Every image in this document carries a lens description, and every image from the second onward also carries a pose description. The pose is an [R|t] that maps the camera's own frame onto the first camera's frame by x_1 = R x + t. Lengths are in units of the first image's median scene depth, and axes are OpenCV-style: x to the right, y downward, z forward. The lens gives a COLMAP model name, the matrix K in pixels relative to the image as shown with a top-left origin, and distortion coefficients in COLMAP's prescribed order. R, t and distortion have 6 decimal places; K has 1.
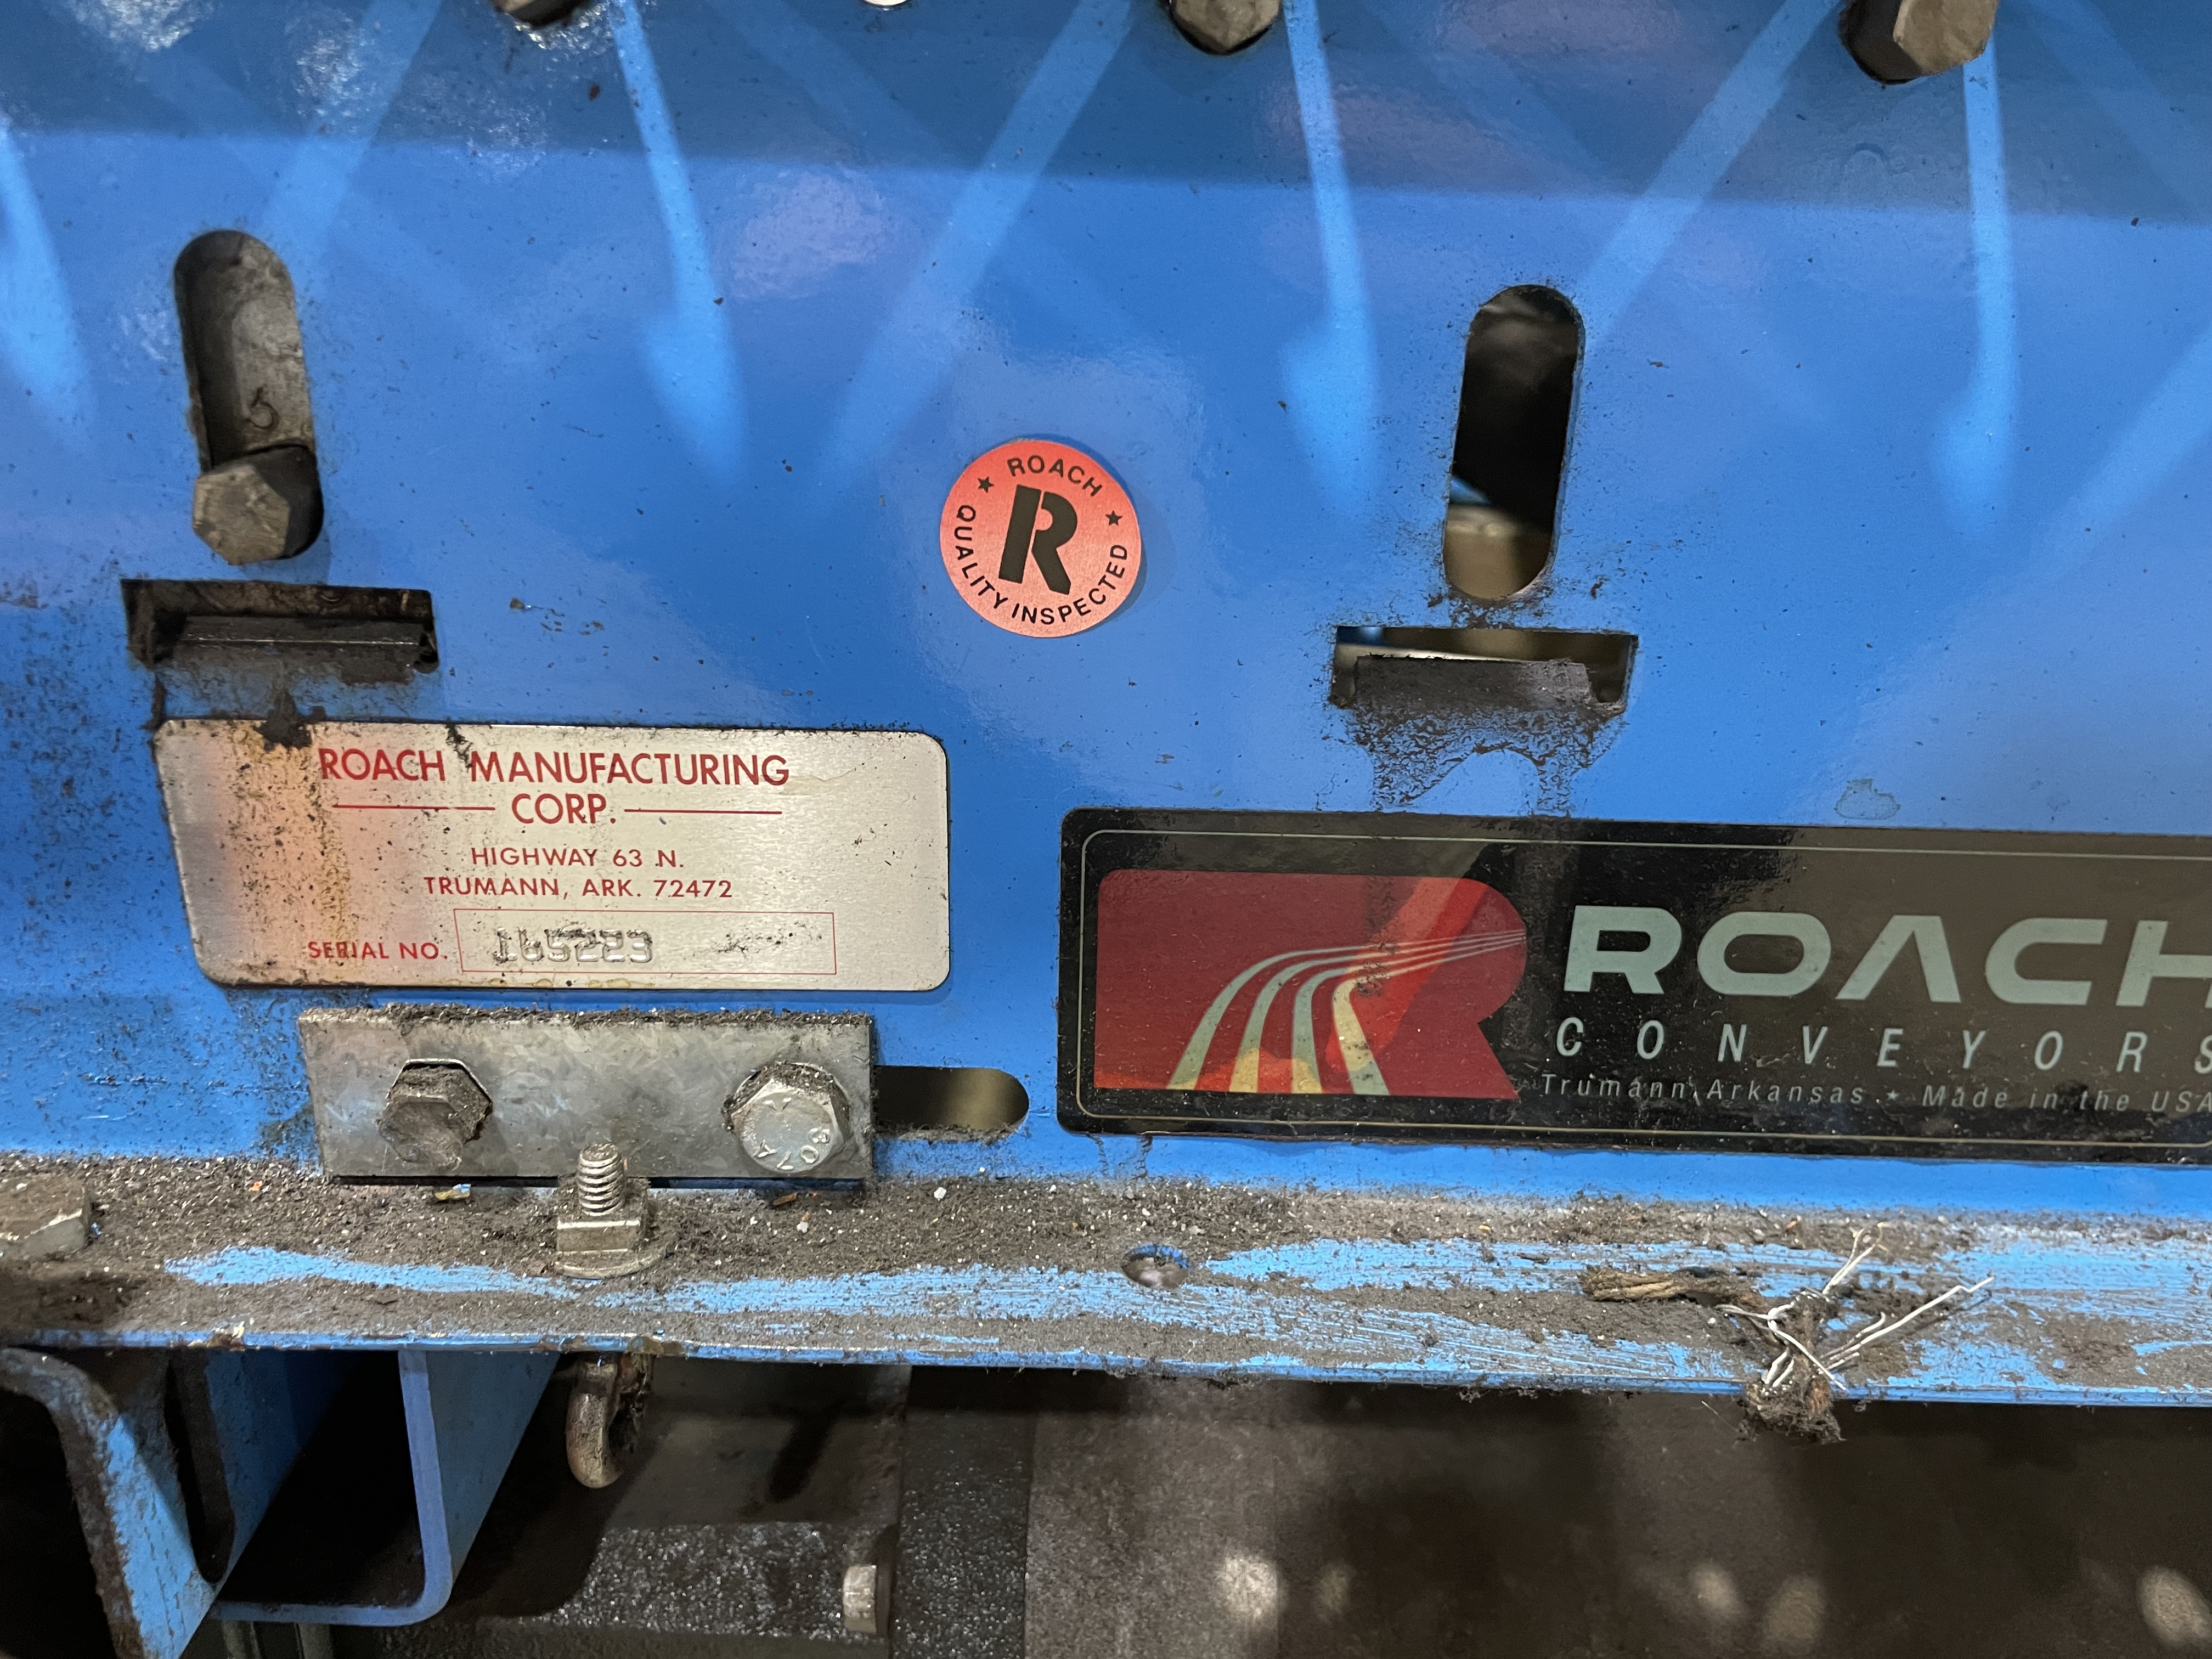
lens RADIAL K [[1684.6, 0, 1106.0], [0, 1684.6, 829.5], [0, 0, 1]] dist [0.084232, -0.158847]
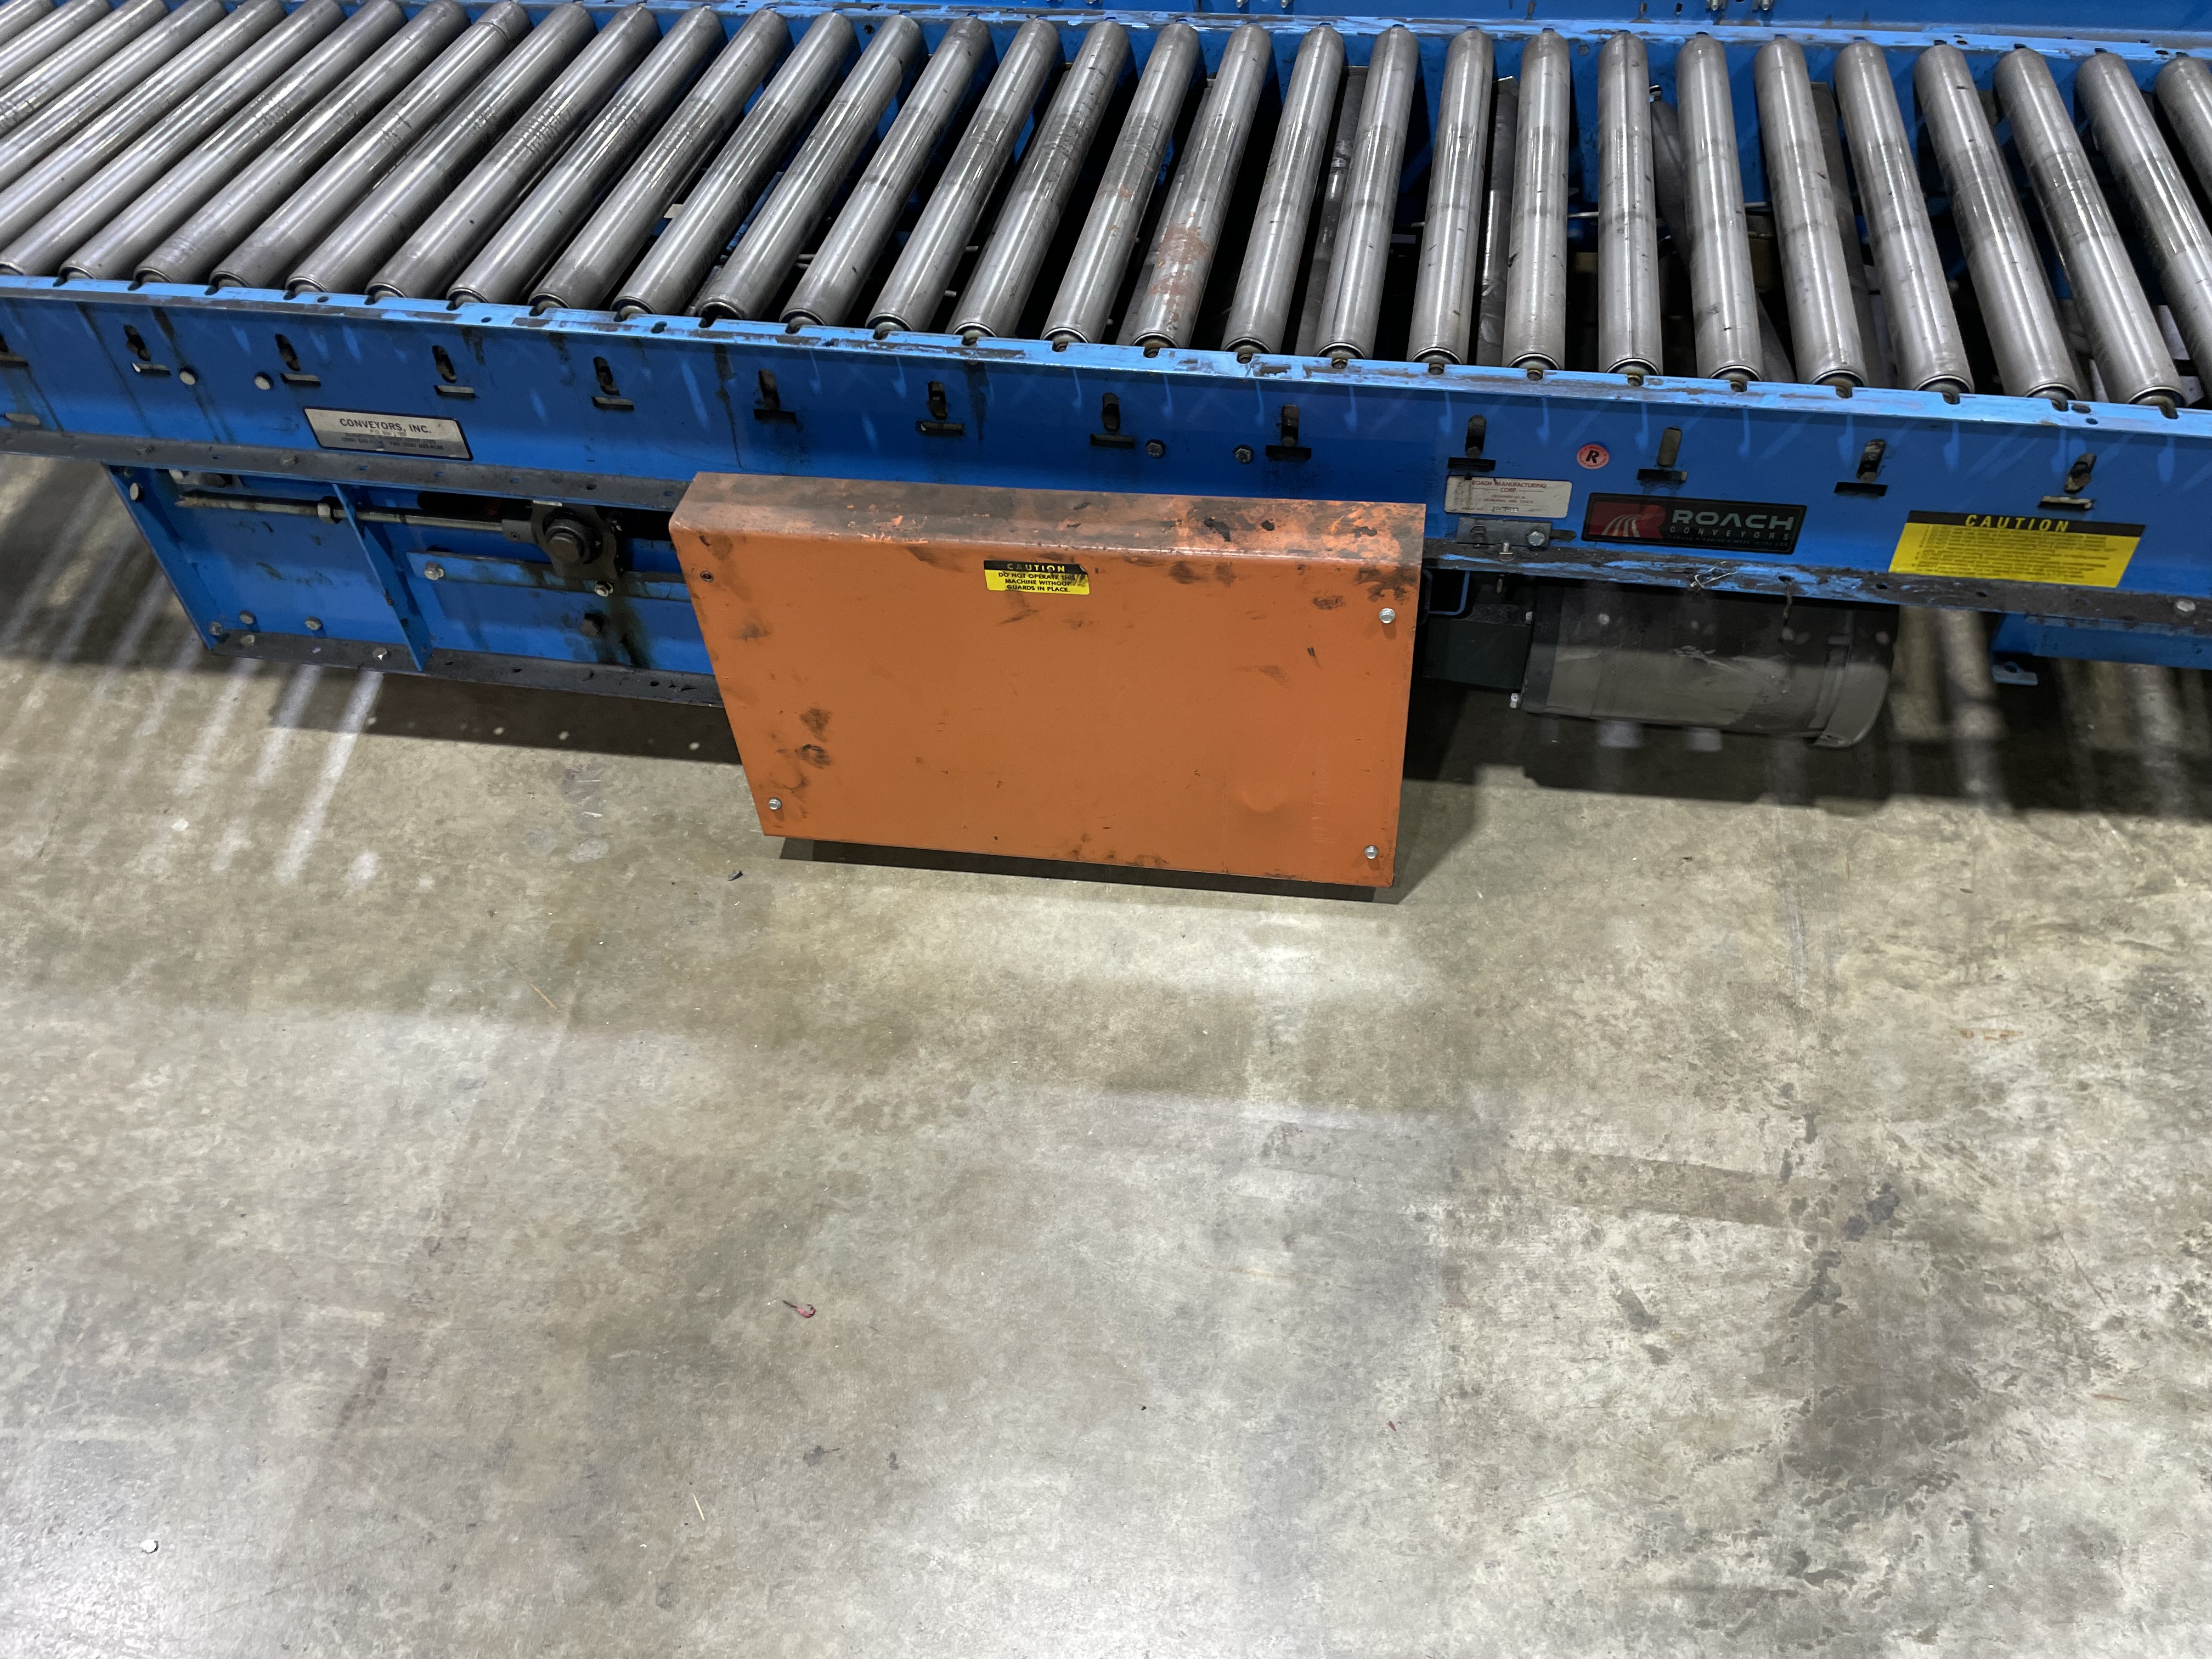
lens RADIAL K [[1684.6, 0, 1106.0], [0, 1684.6, 829.5], [0, 0, 1]] dist [0.084232, -0.158847]
pose [[0.980483, 0.079759, -0.179701, -0.525933], [0.008146, 0.896750, 0.442462, -1.602220], [0.196437, -0.435290, 0.878598, -5.136022]]
